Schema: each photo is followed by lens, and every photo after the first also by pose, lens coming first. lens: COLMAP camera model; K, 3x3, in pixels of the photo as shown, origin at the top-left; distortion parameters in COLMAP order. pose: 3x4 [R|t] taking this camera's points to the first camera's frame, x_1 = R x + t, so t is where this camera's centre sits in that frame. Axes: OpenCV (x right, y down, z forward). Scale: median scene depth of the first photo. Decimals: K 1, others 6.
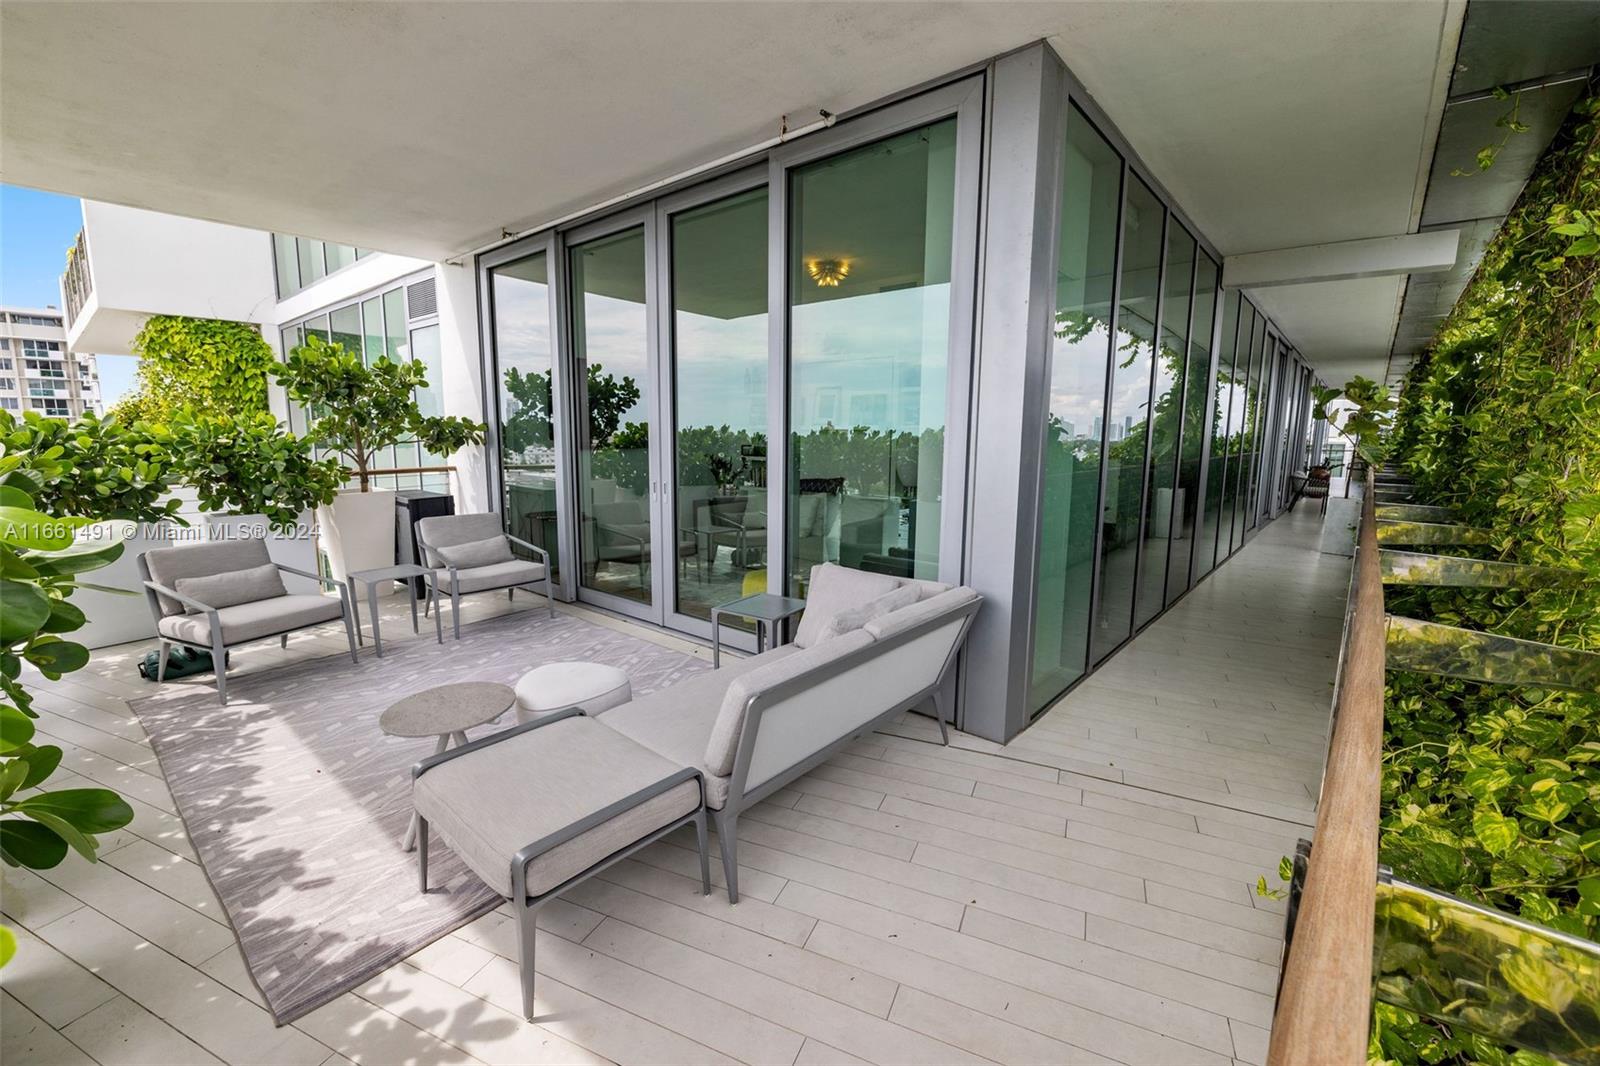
lens RADIAL K [[684.8, 0, 800.0], [0, 684.8, 533.0], [0, 0, 1]] dist [-0.000797, -0.000297]
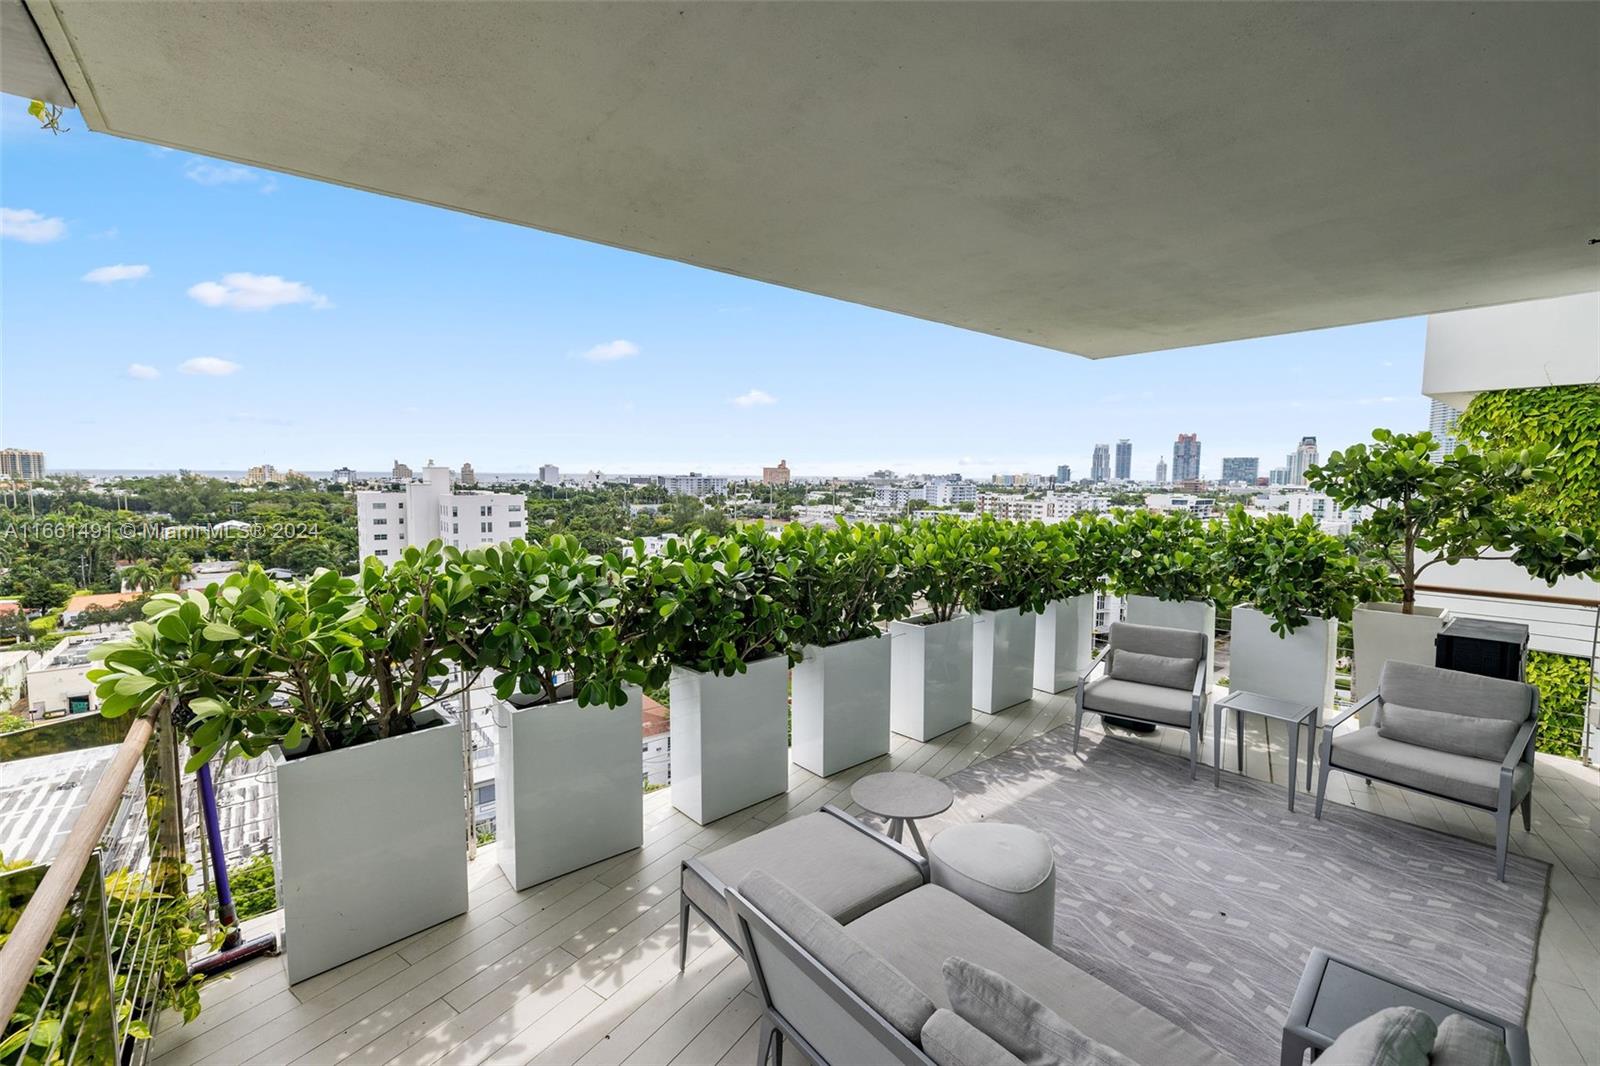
lens RADIAL K [[684.8, 0, 800.0], [0, 684.8, 533.0], [0, 0, 1]] dist [-0.000797, -0.000297]
pose [[-0.193558, 0.075625, -0.978170, 0.281849], [-0.152179, 0.982643, 0.106084, -0.125679], [0.969215, 0.169390, -0.178690, 0.432099]]
